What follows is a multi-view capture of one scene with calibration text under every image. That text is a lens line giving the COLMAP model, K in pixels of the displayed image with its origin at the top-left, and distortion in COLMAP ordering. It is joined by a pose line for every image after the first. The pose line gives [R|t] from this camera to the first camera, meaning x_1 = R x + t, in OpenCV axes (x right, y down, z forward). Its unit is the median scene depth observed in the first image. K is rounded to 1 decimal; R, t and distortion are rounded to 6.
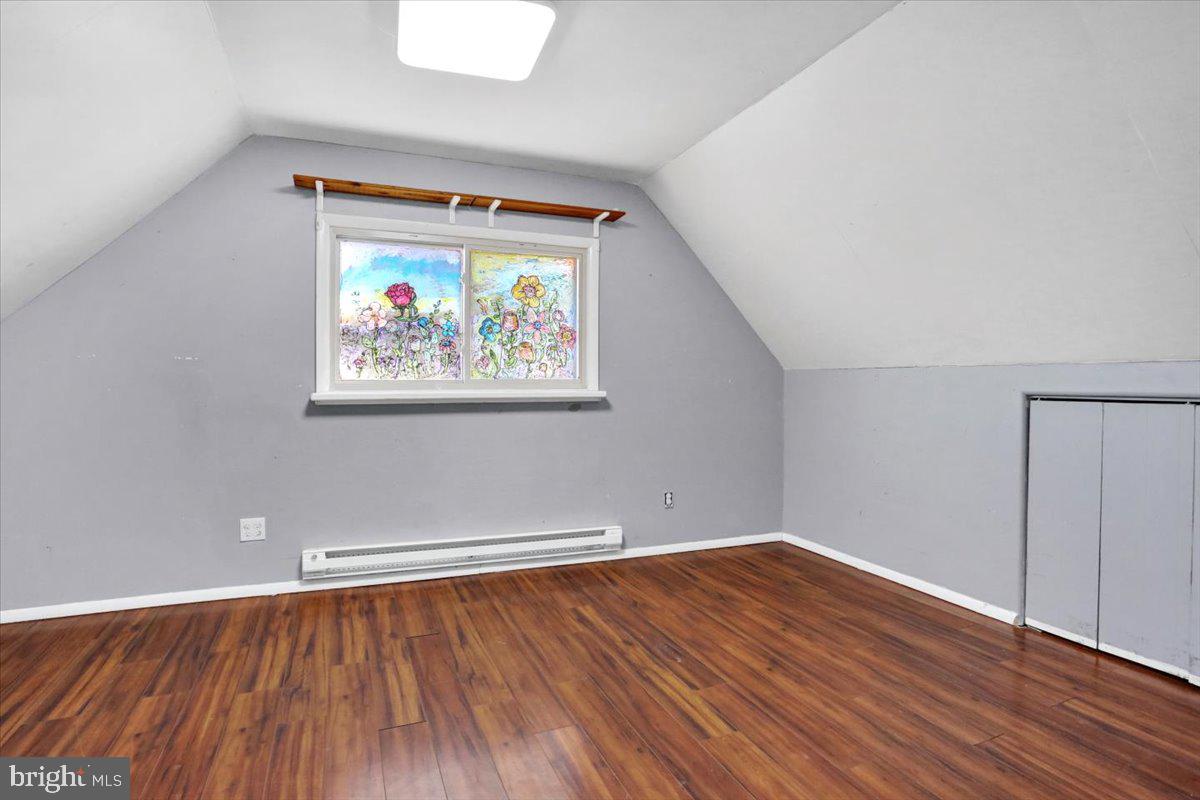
lens RADIAL K [[603.9, 0, 590.6], [0, 603.9, 395.0], [0, 0, 1]] dist [-0.069923, 0.029087]
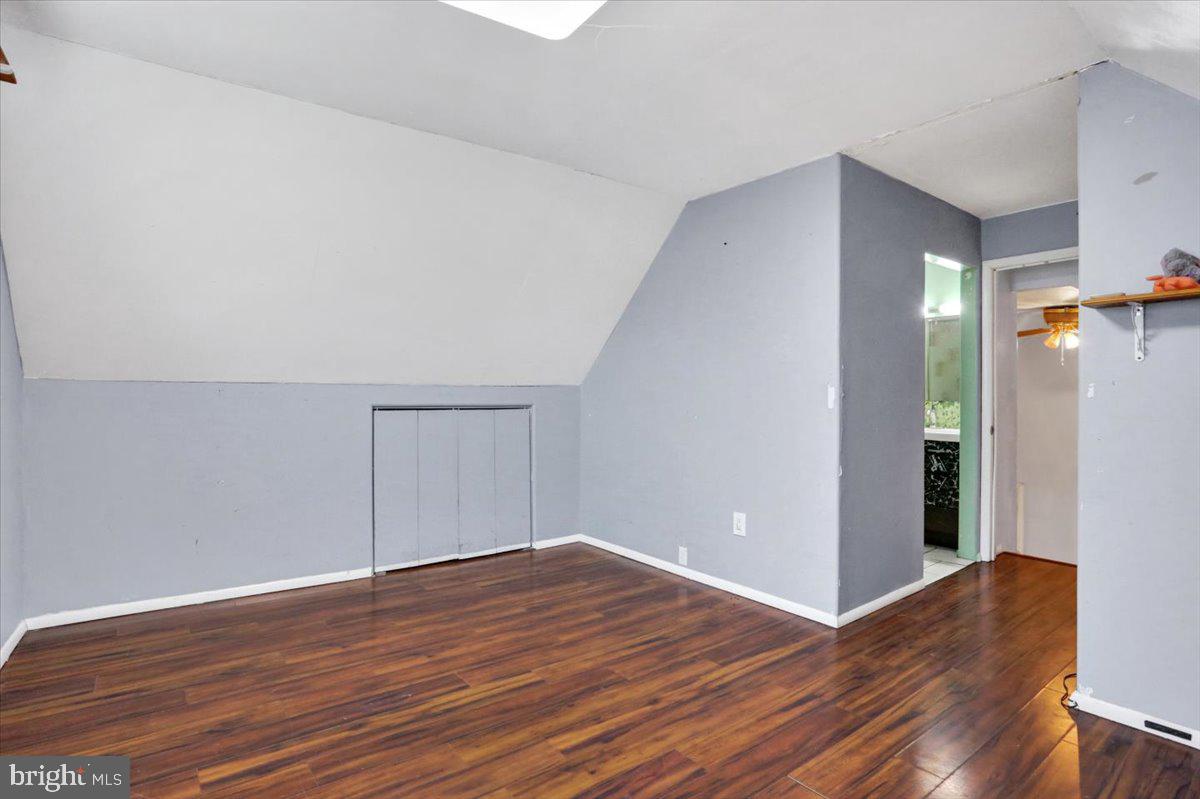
lens RADIAL K [[603.9, 0, 590.6], [0, 603.9, 394.5], [0, 0, 1]] dist [-0.069923, 0.029087]
pose [[-0.251468, -0.001268, 0.967865, -0.808712], [0.013728, 0.999894, 0.004876, -0.032198], [-0.967768, 0.014513, -0.251424, 0.919641]]
